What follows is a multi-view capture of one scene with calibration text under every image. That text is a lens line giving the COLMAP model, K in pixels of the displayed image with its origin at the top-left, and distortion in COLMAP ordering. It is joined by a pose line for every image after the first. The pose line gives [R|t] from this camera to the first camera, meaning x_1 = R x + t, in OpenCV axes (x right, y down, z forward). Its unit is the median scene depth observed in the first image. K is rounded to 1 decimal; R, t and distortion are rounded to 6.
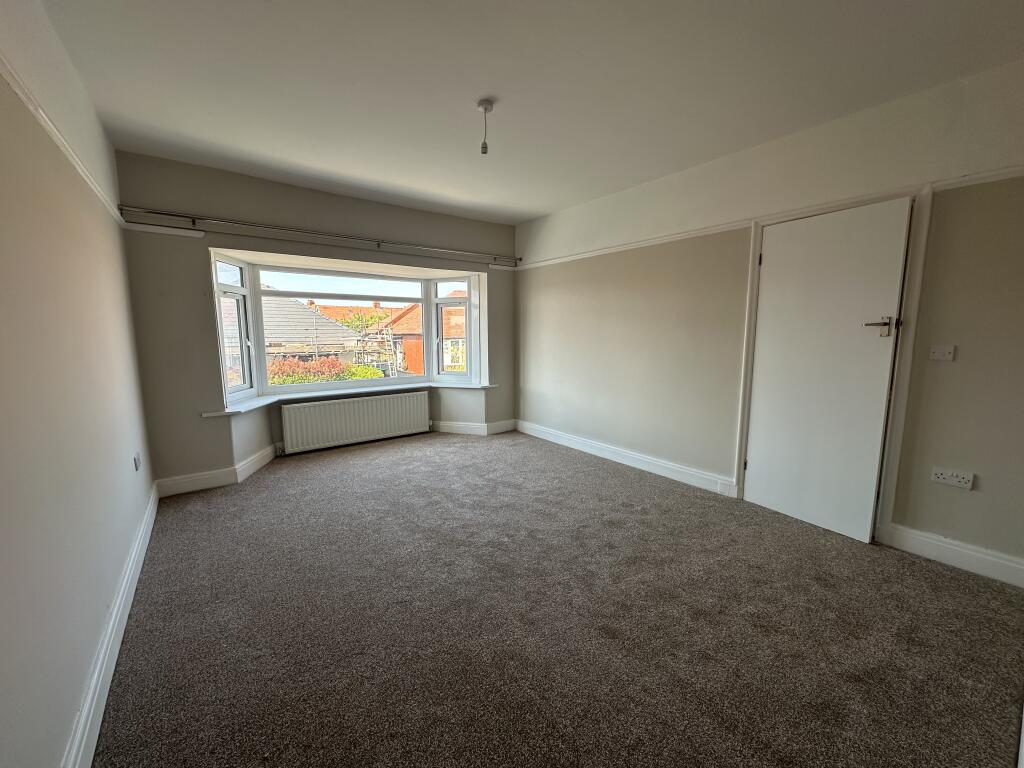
lens RADIAL K [[407.6, 0, 512.4], [0, 407.6, 384.9], [0, 0, 1]] dist [-0.007832, -0.000129]
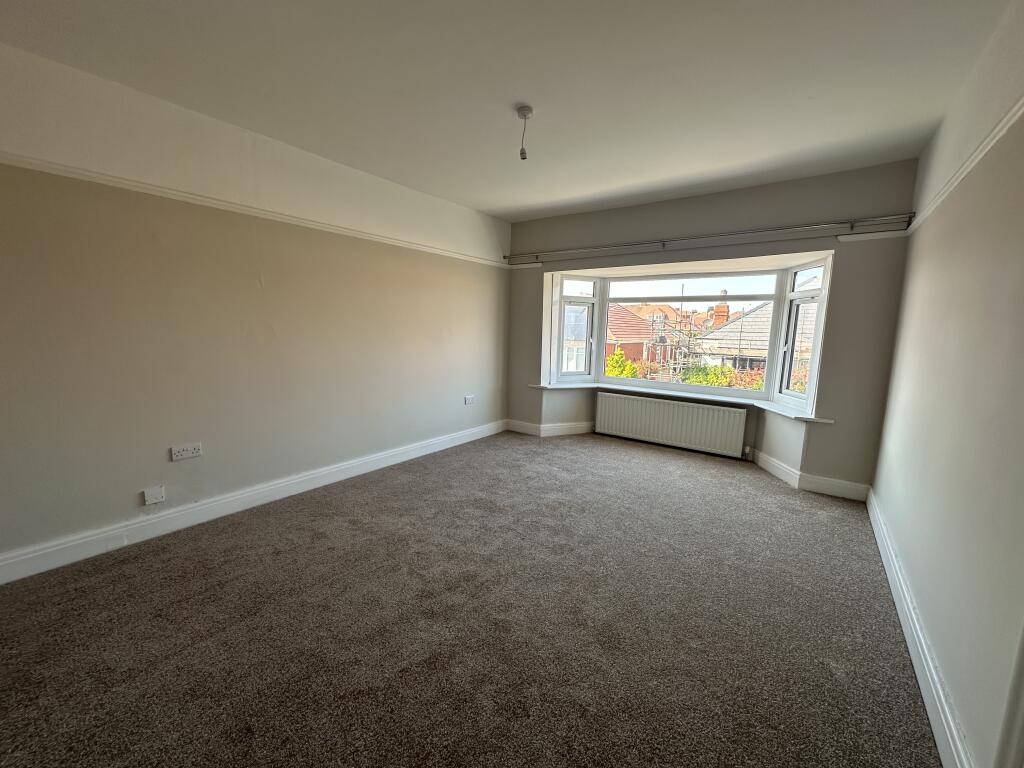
lens RADIAL K [[407.6, 0, 509.3], [0, 407.6, 383.0], [0, 0, 1]] dist [-0.007832, -0.000129]
pose [[0.269940, 0.134019, -0.953505, 0.477738], [-0.149766, 0.984058, 0.095914, -0.048922], [0.951159, 0.116912, 0.285708, 0.356281]]
